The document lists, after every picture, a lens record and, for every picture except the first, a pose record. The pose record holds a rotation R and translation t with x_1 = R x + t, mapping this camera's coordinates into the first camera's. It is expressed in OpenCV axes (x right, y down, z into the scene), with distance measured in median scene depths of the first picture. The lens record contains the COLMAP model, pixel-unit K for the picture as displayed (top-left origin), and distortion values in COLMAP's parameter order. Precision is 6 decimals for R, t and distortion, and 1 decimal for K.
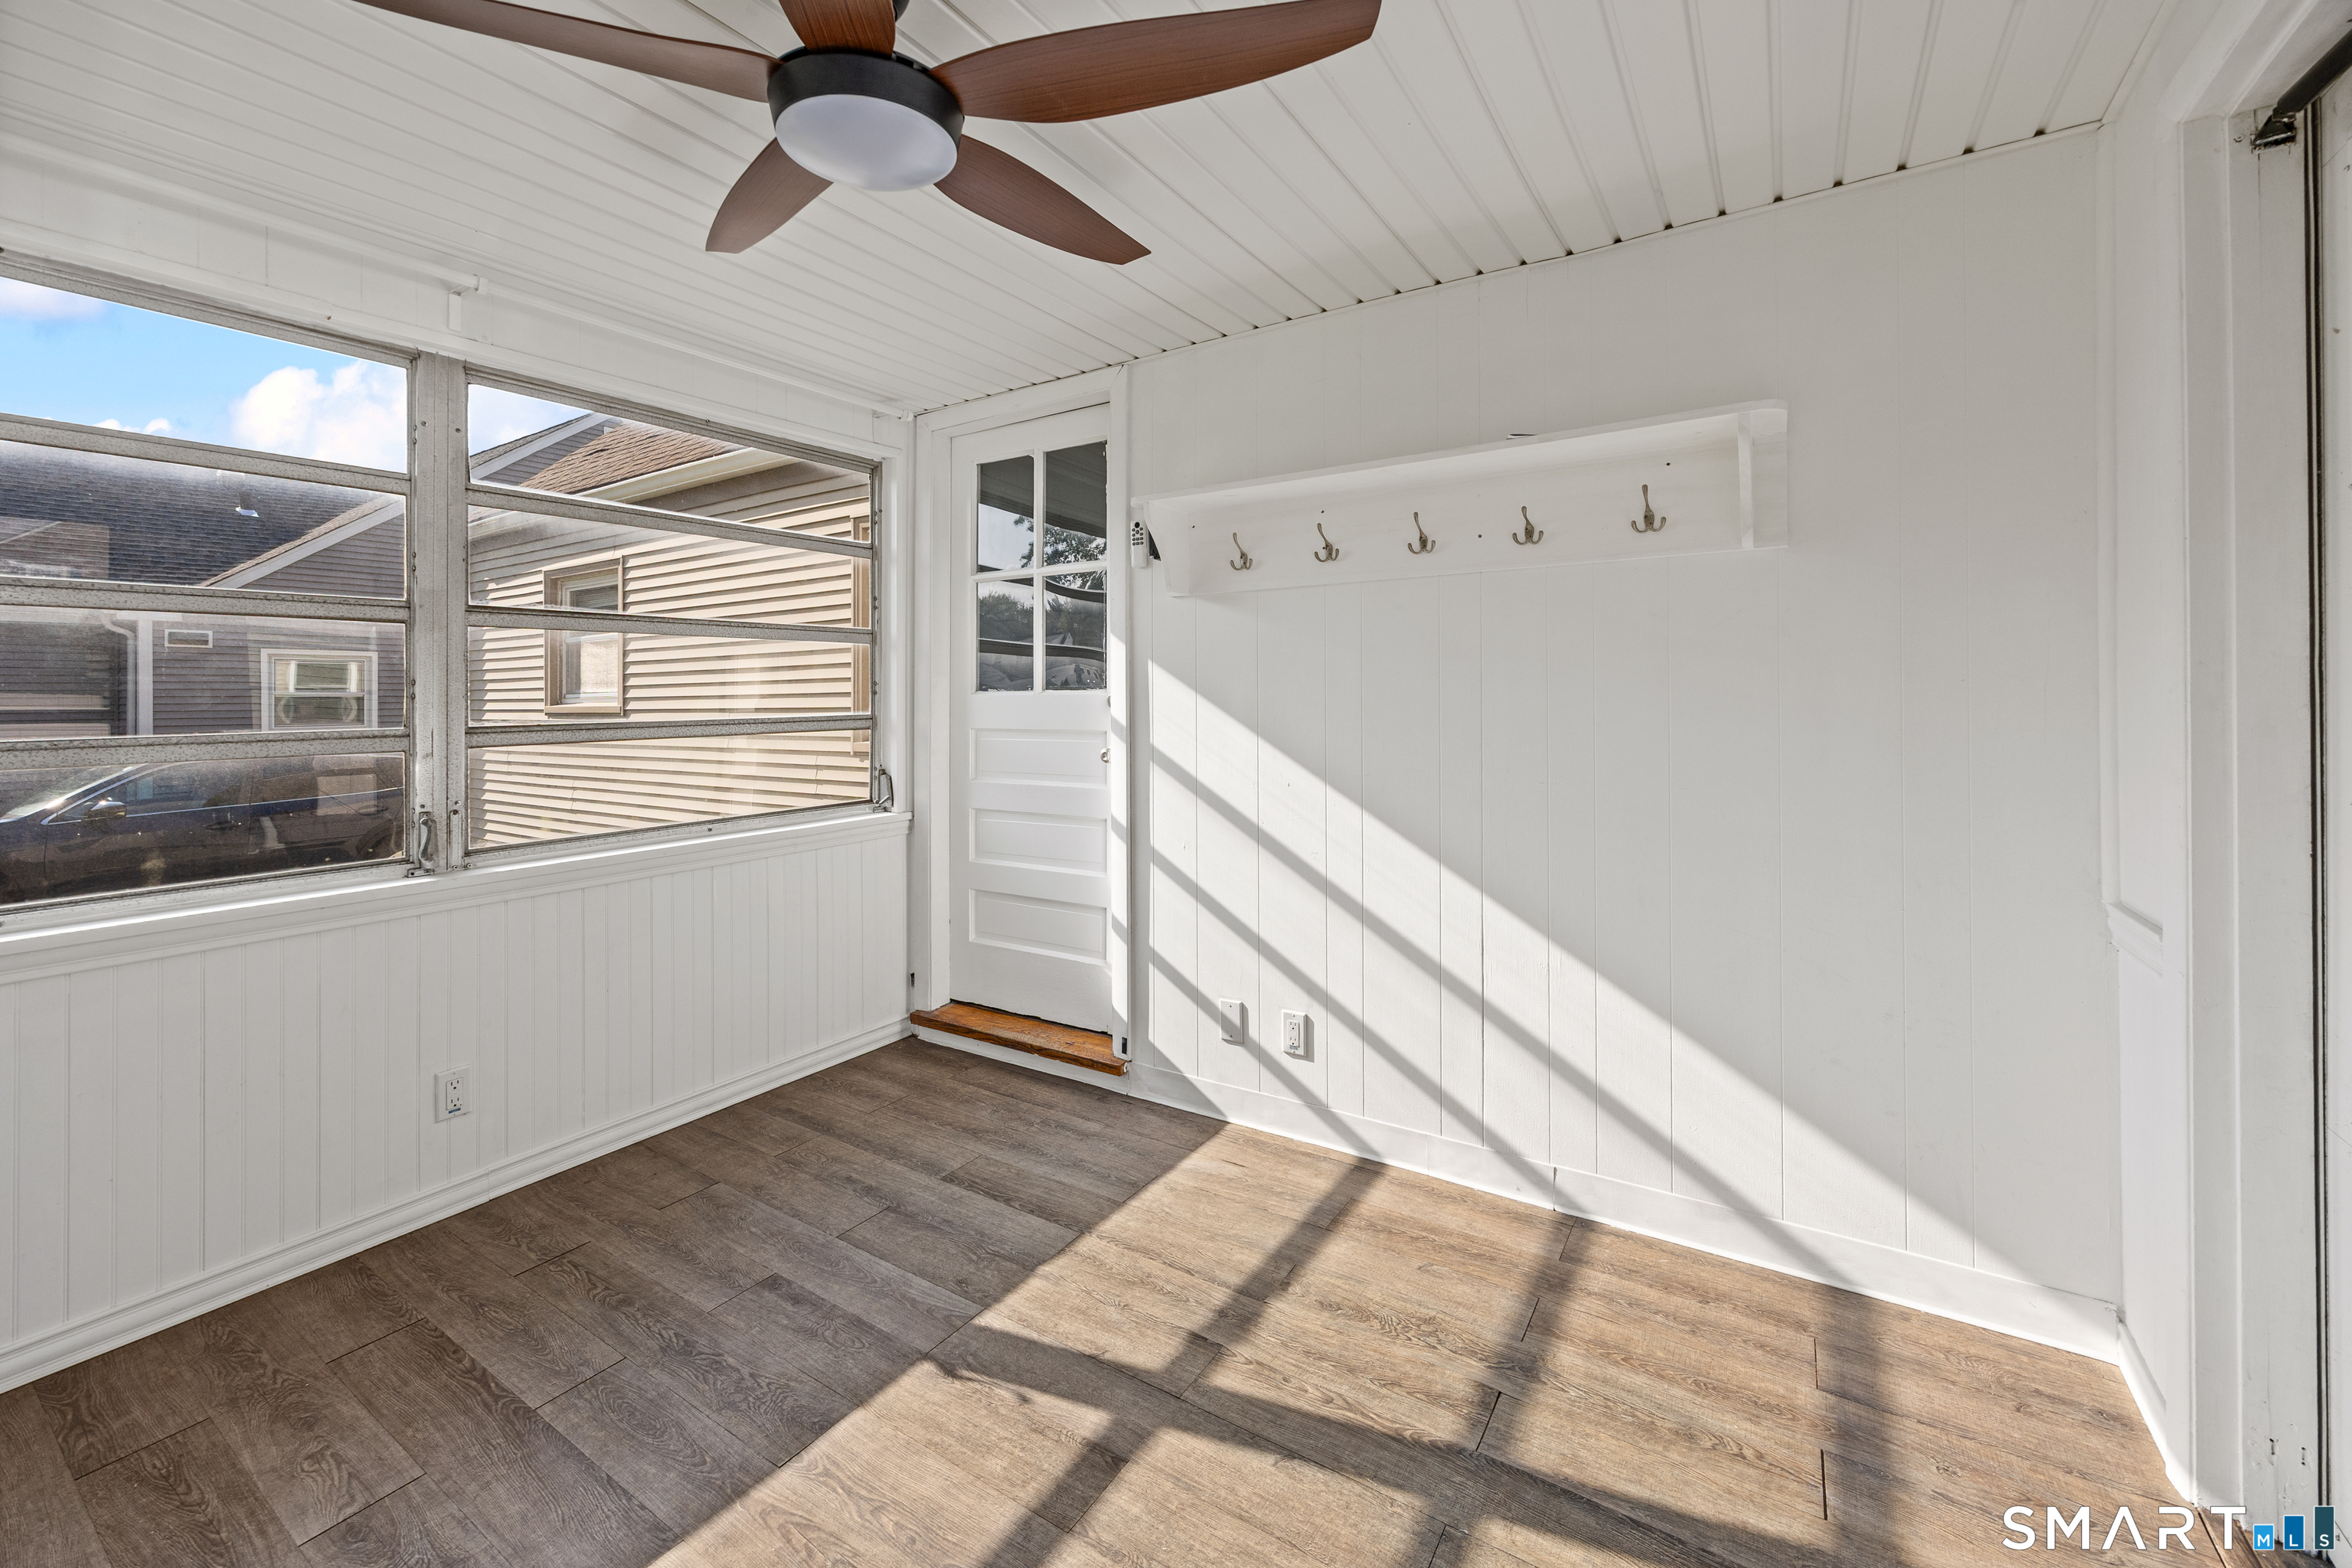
lens RADIAL K [[930.6, 0, 1170.5], [0, 930.6, 704.2], [0, 0, 1]] dist [0.001701, -0.000083]
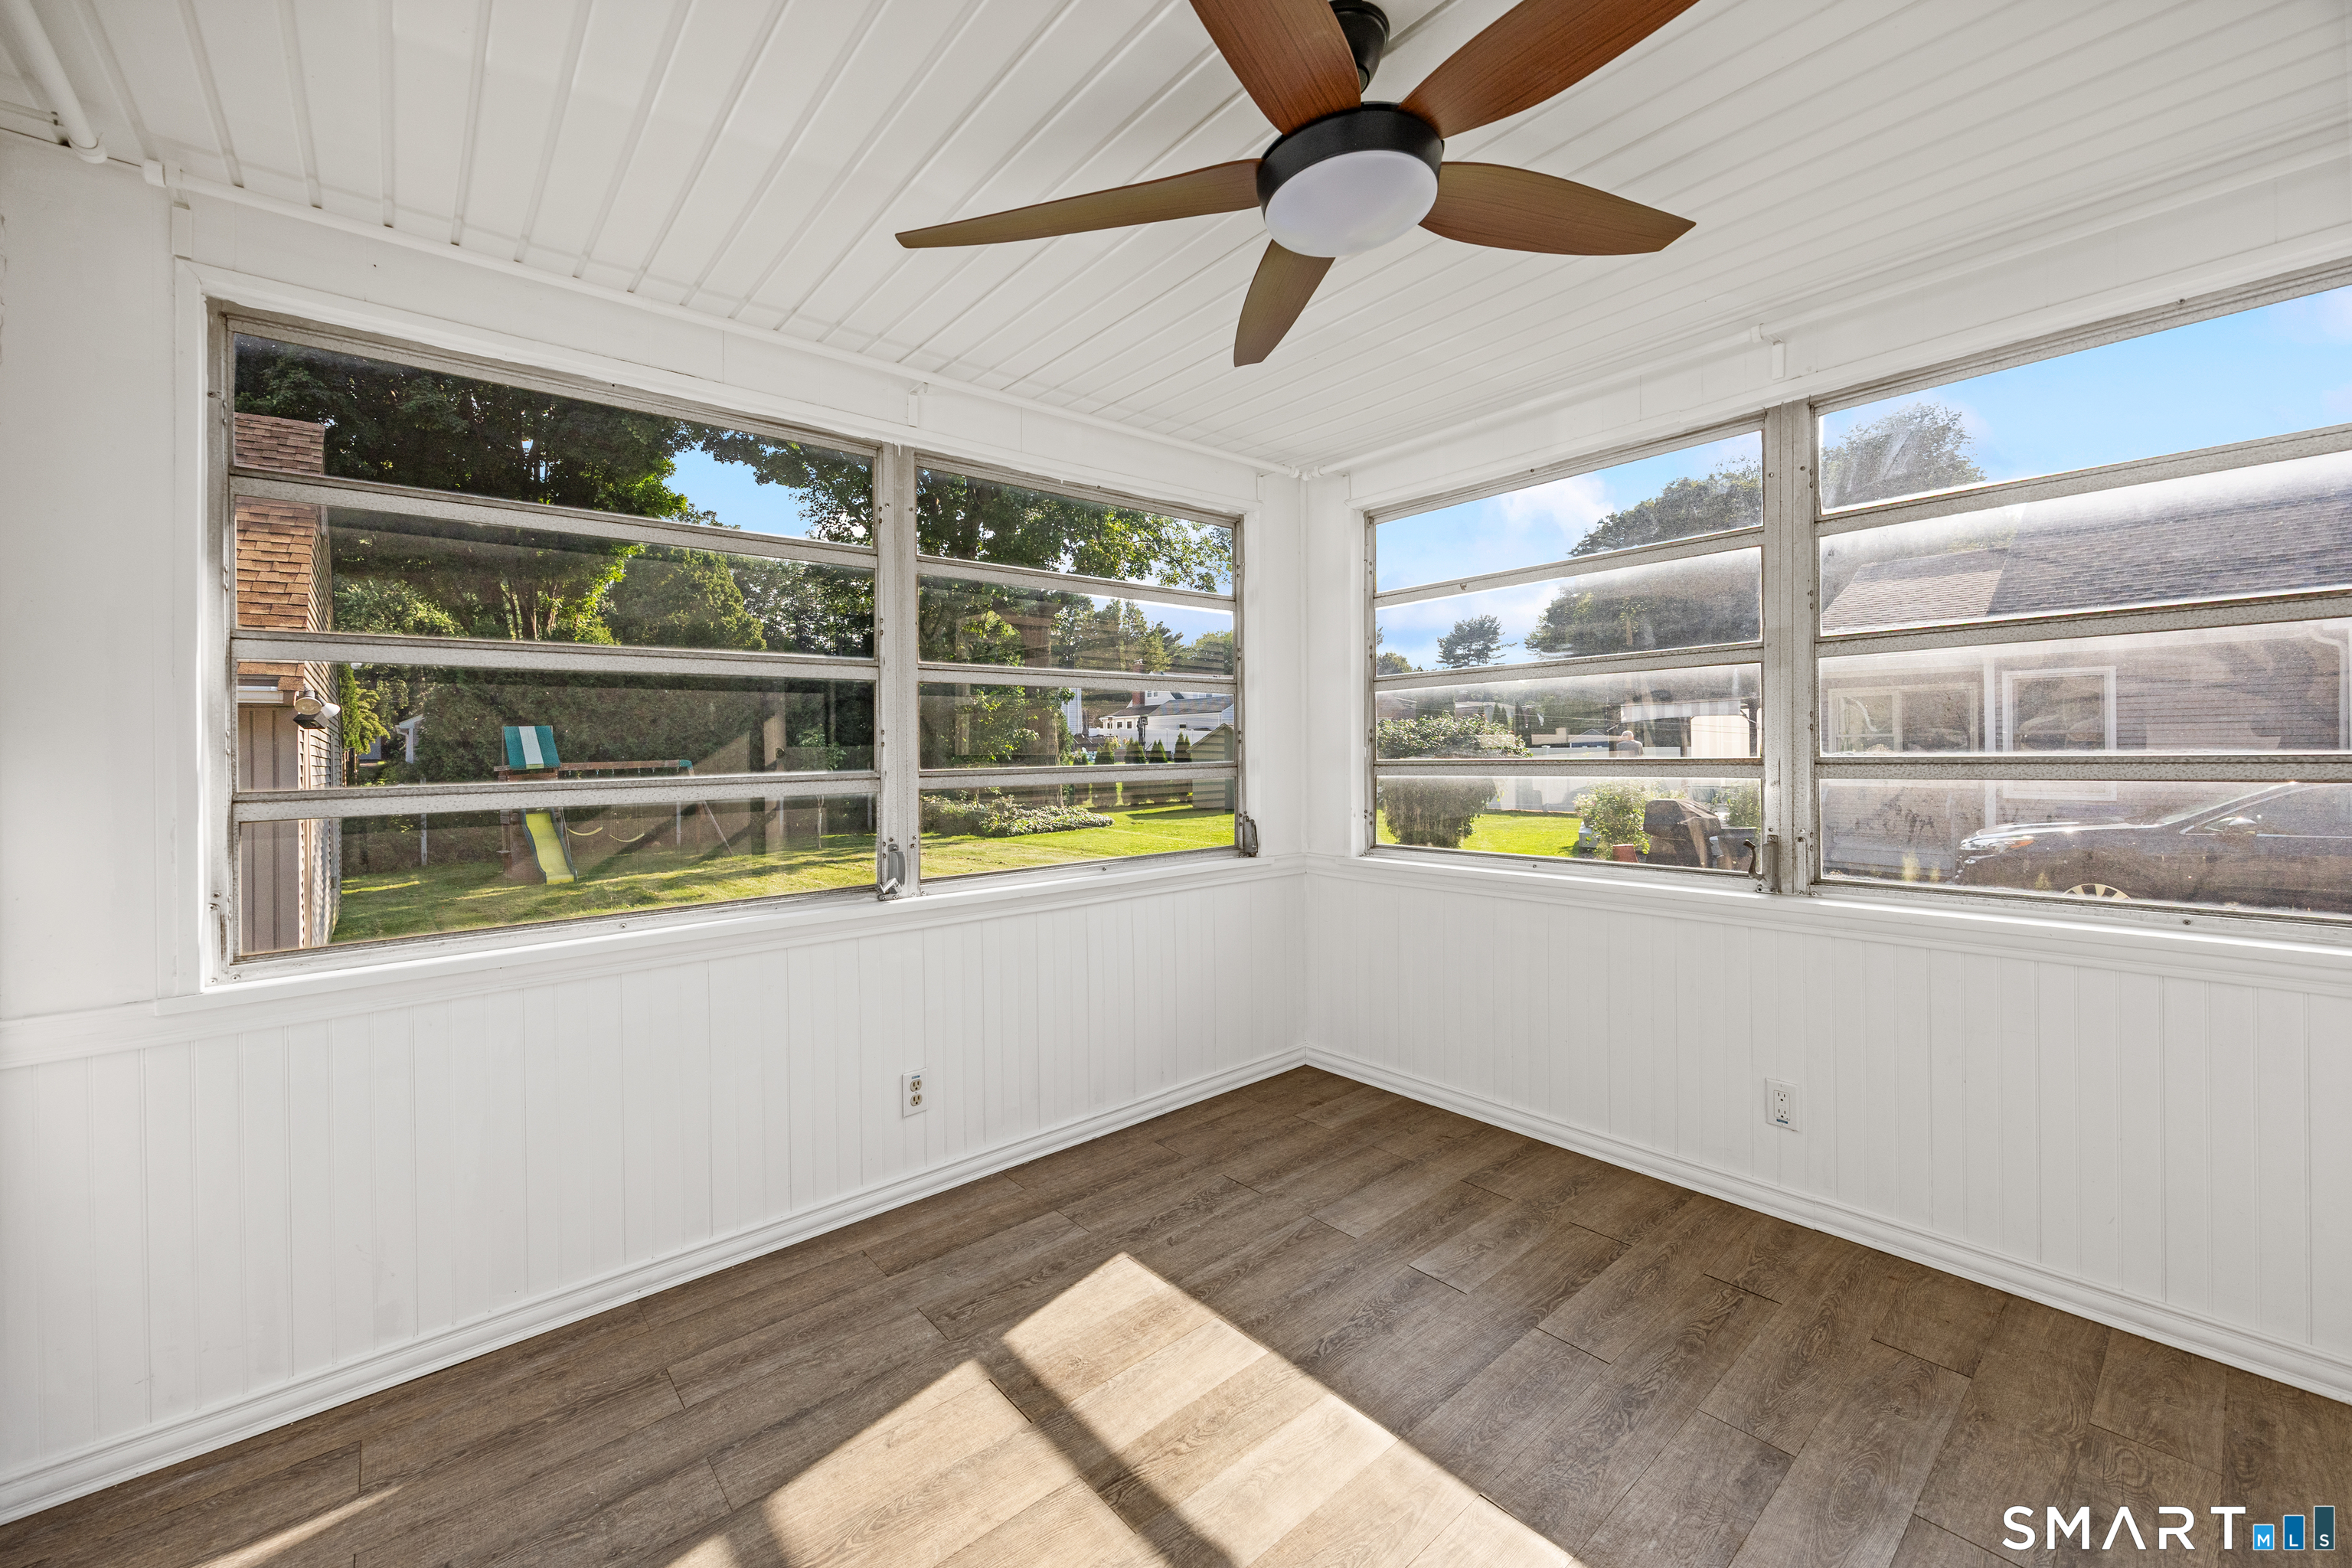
lens RADIAL K [[930.6, 0, 1190.7], [0, 930.6, 736.1], [0, 0, 1]] dist [0.001701, -0.000083]
pose [[-0.266242, 0.006352, -0.963885, 0.461436], [0.015394, 0.999879, 0.002338, -0.013222], [0.963783, -0.014216, -0.266308, 0.701758]]
